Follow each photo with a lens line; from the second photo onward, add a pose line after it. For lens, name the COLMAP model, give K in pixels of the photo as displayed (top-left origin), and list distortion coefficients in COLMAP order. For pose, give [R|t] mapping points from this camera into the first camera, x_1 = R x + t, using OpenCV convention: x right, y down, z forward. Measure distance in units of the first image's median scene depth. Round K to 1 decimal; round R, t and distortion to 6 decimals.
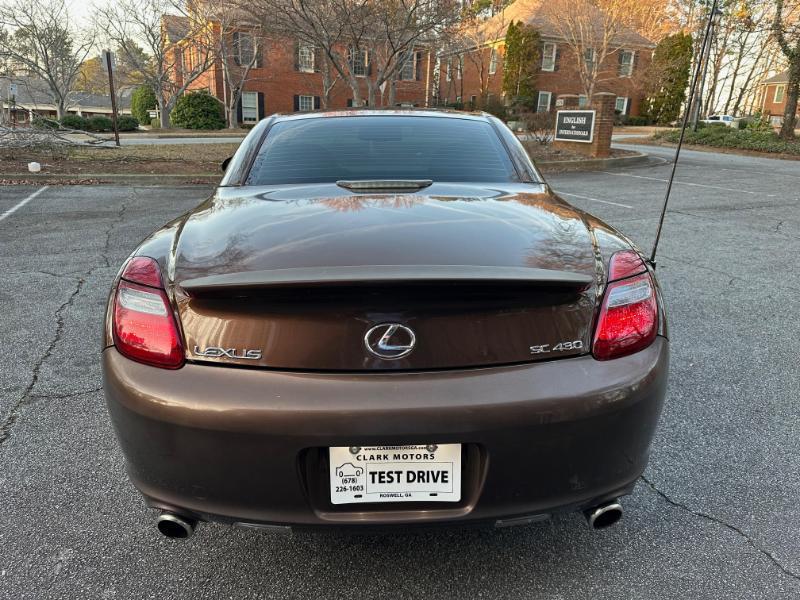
lens RADIAL K [[562.6, 0, 400.0], [0, 562.6, 300.0], [0, 0, 1]] dist [0.013897, -0.021224]
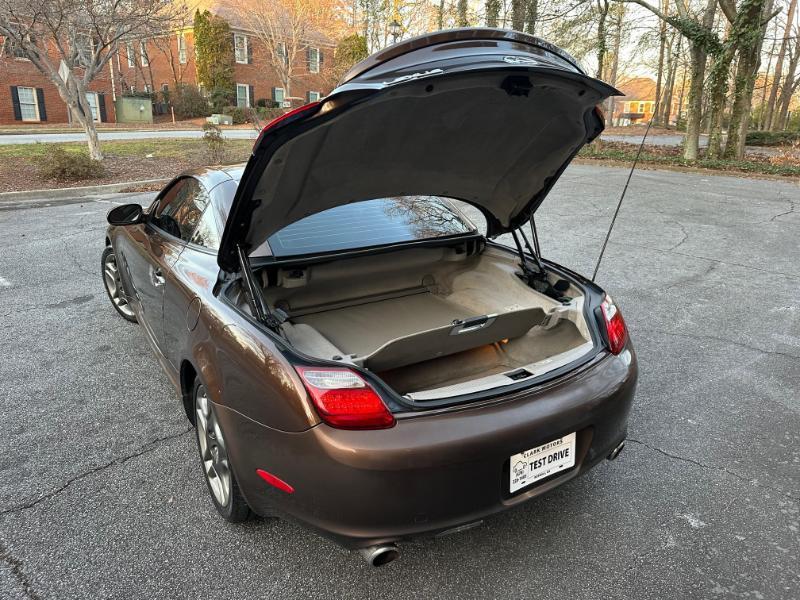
lens RADIAL K [[557.9, 0, 400.1], [0, 557.9, 297.8], [0, 0, 1]] dist [0.022382, -0.020824]
pose [[0.867355, -0.148361, 0.475063, -0.081485], [0.139526, 0.988743, 0.054041, -0.020801], [-0.477733, 0.019411, 0.878291, -0.010956]]
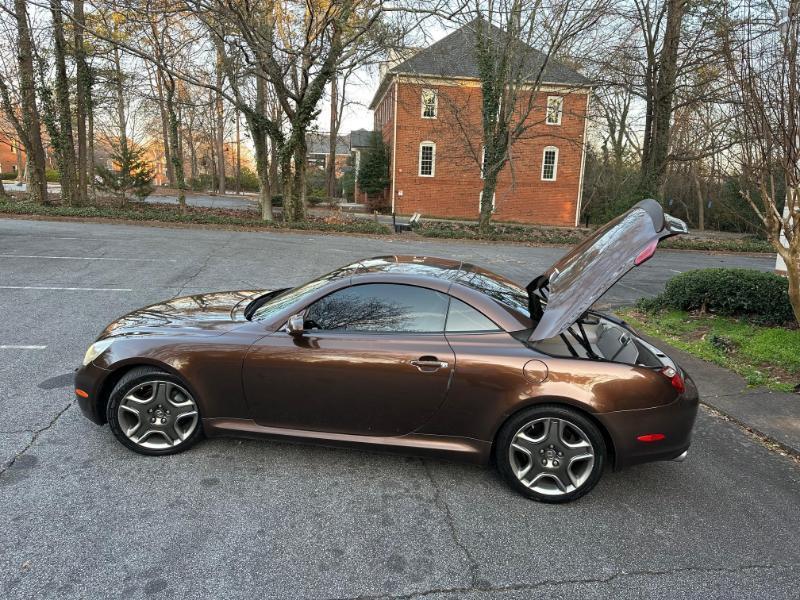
lens RADIAL K [[551.7, 0, 396.9], [0, 551.7, 300.4], [0, 0, 1]] dist [0.064206, -0.084192]
pose [[0.192727, -0.196576, 0.961361, -0.269118], [0.254418, 0.956234, 0.144524, -0.086973], [-0.947696, 0.216734, 0.234304, 0.135880]]
